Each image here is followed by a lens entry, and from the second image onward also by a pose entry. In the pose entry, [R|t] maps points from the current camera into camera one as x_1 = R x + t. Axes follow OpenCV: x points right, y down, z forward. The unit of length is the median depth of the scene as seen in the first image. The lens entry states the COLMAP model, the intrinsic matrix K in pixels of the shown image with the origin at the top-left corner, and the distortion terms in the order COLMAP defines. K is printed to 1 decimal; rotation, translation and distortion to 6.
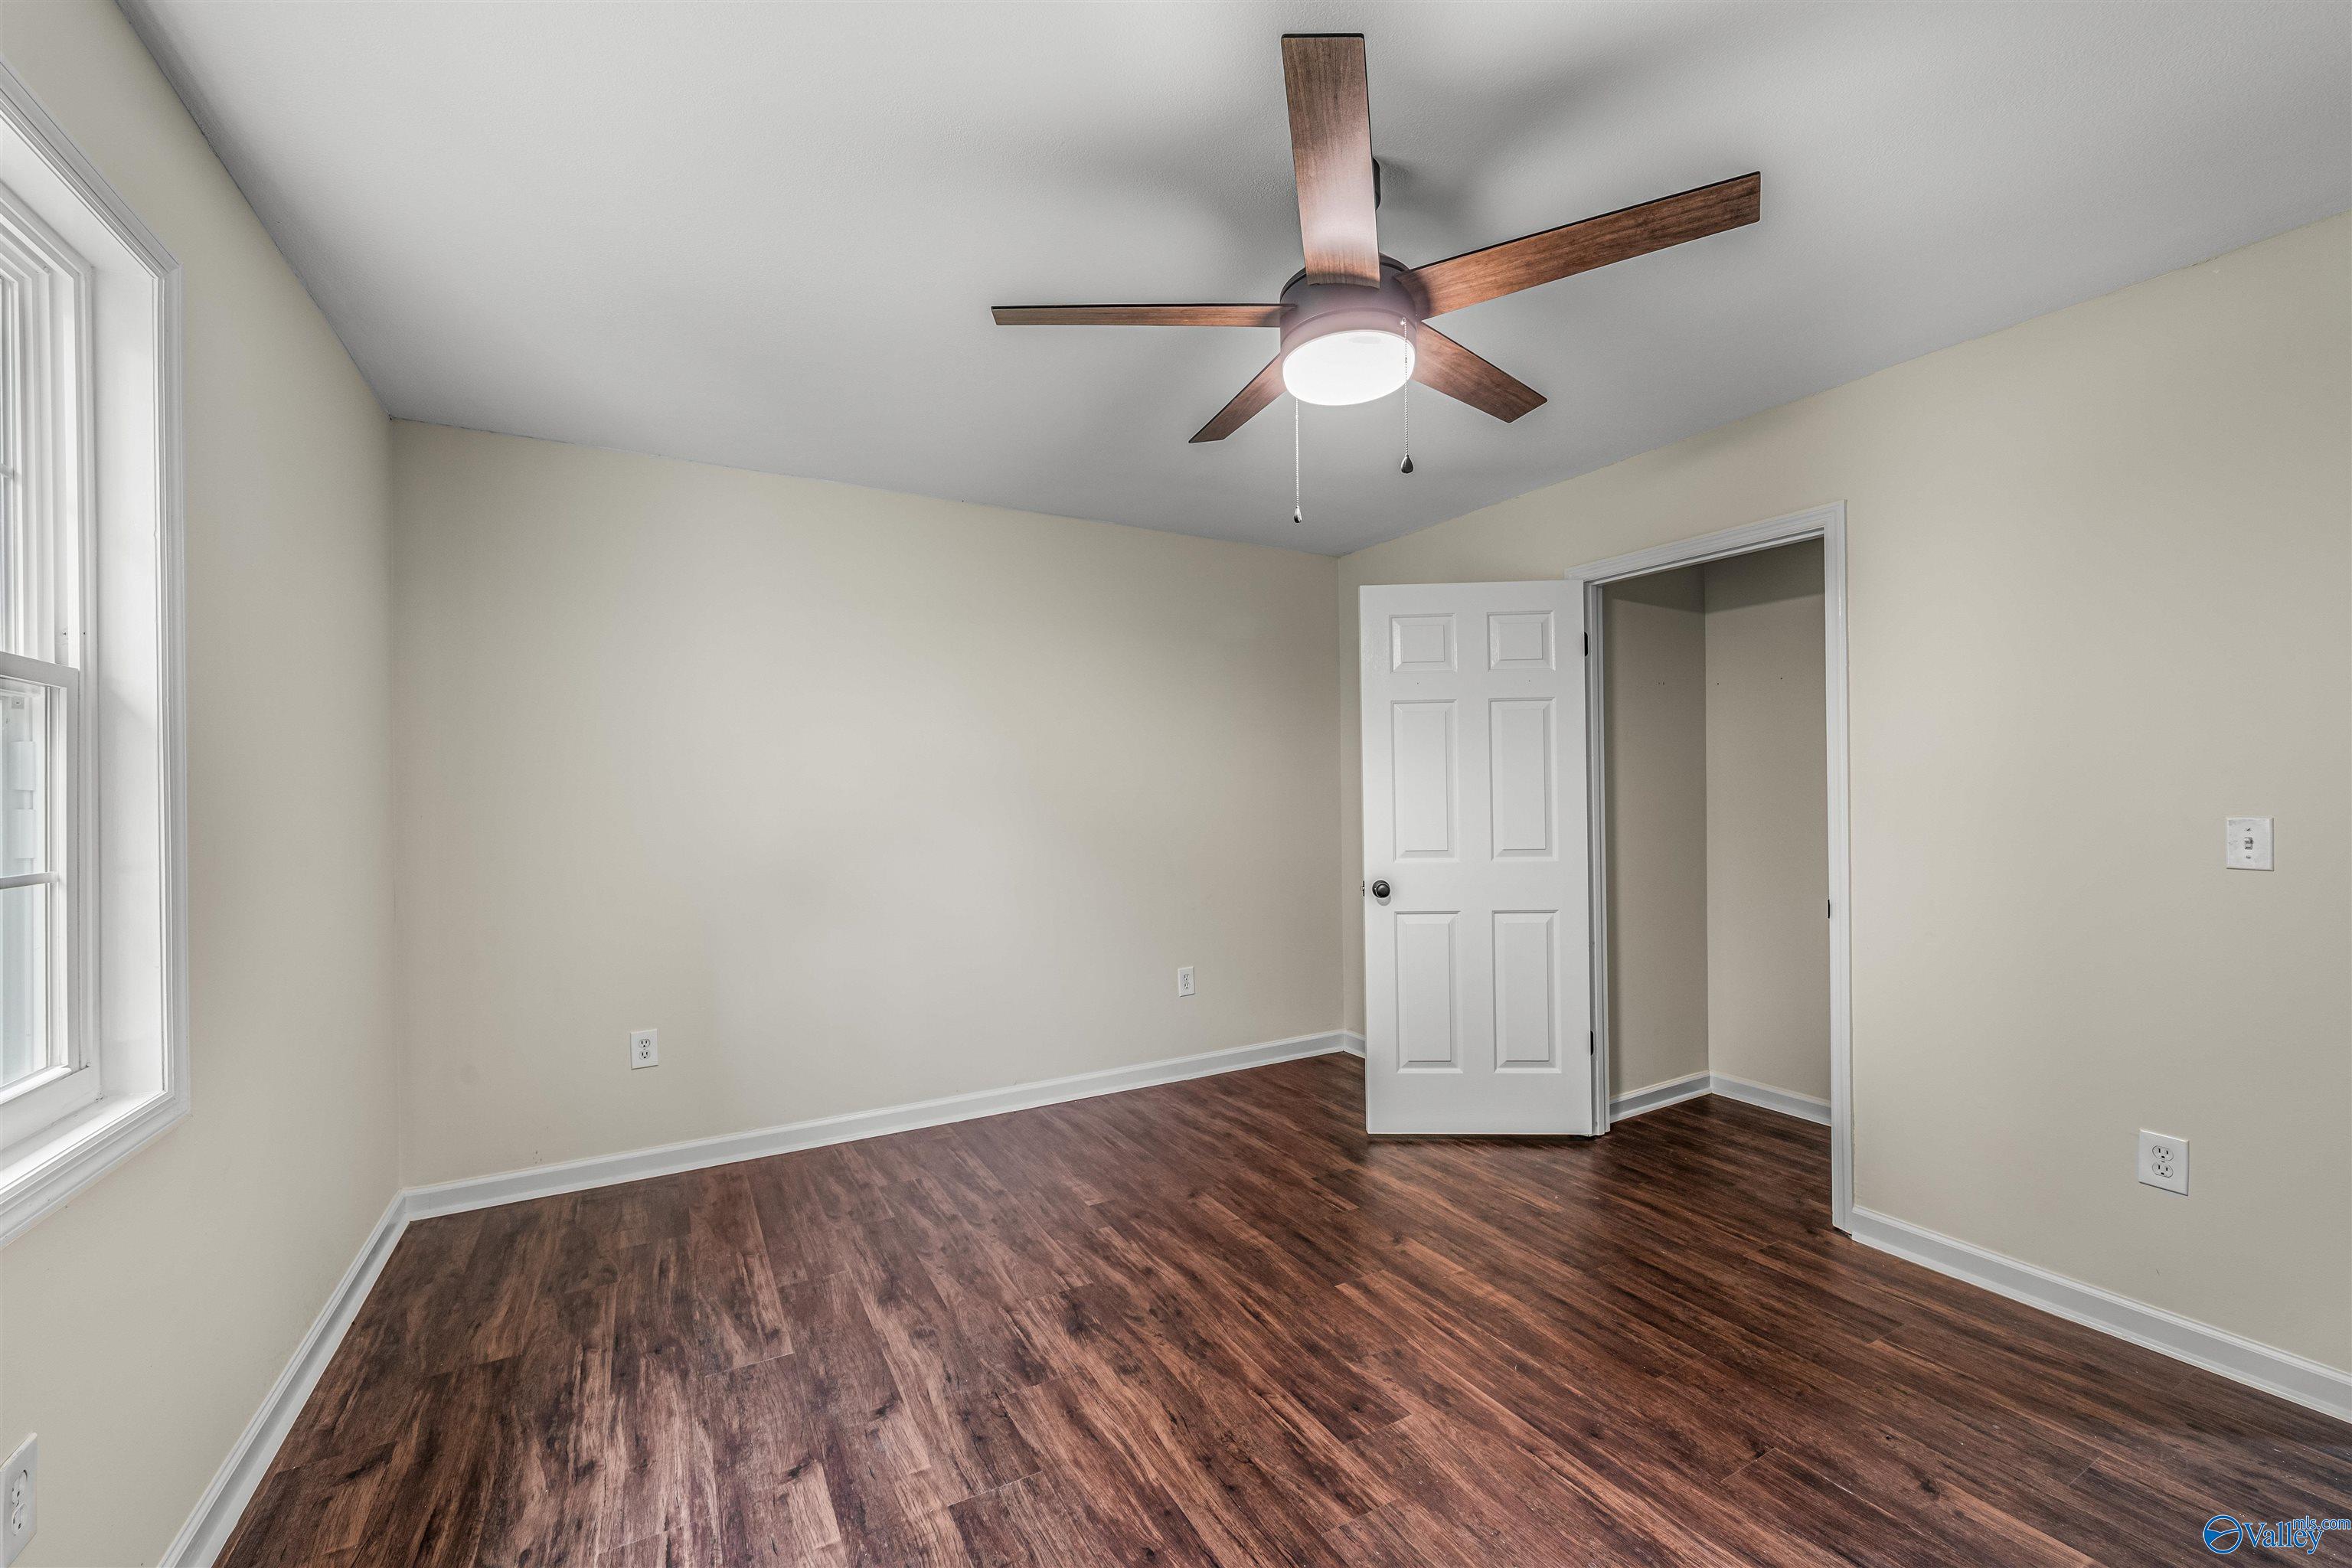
lens RADIAL K [[940.7, 0, 1176.0], [0, 940.7, 784.0], [0, 0, 1]] dist [0.000133, -0.000206]
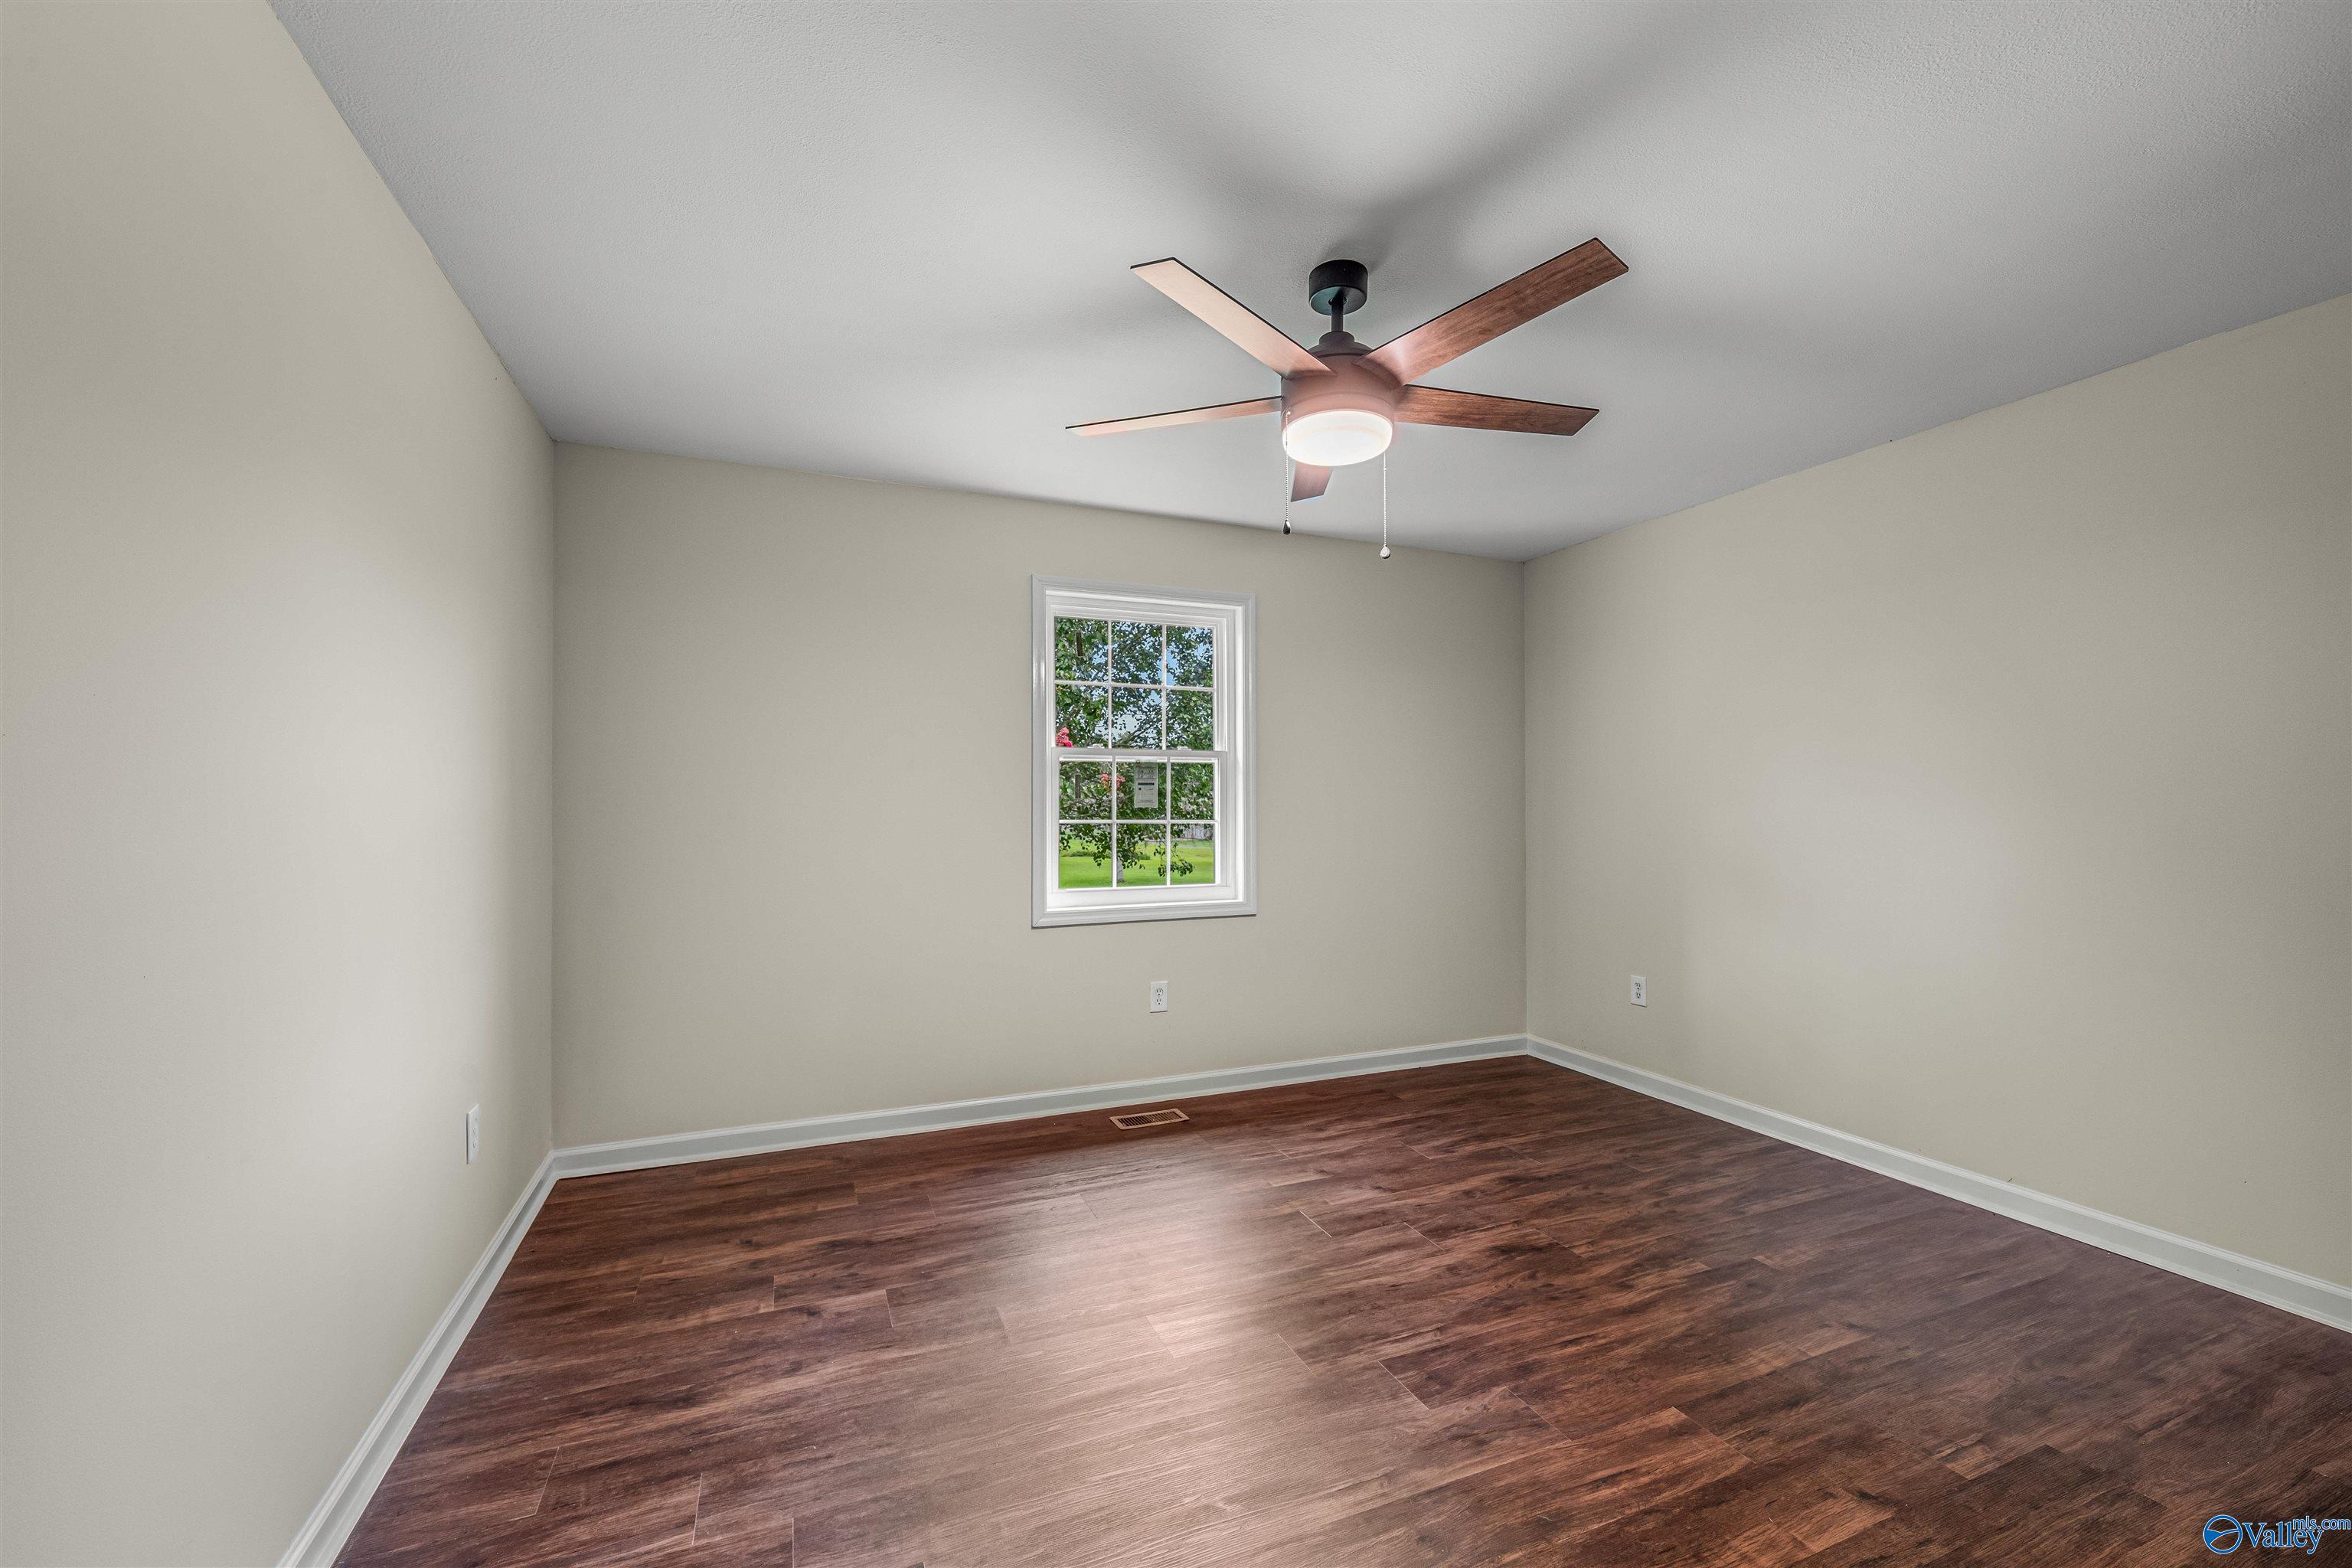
lens RADIAL K [[940.7, 0, 1176.0], [0, 940.7, 784.0], [0, 0, 1]] dist [0.000133, -0.000206]
pose [[-0.117526, -0.005779, -0.993053, 1.003472], [0.014288, 0.999870, -0.007510, -0.004169], [0.992967, -0.015072, -0.117428, 0.660000]]
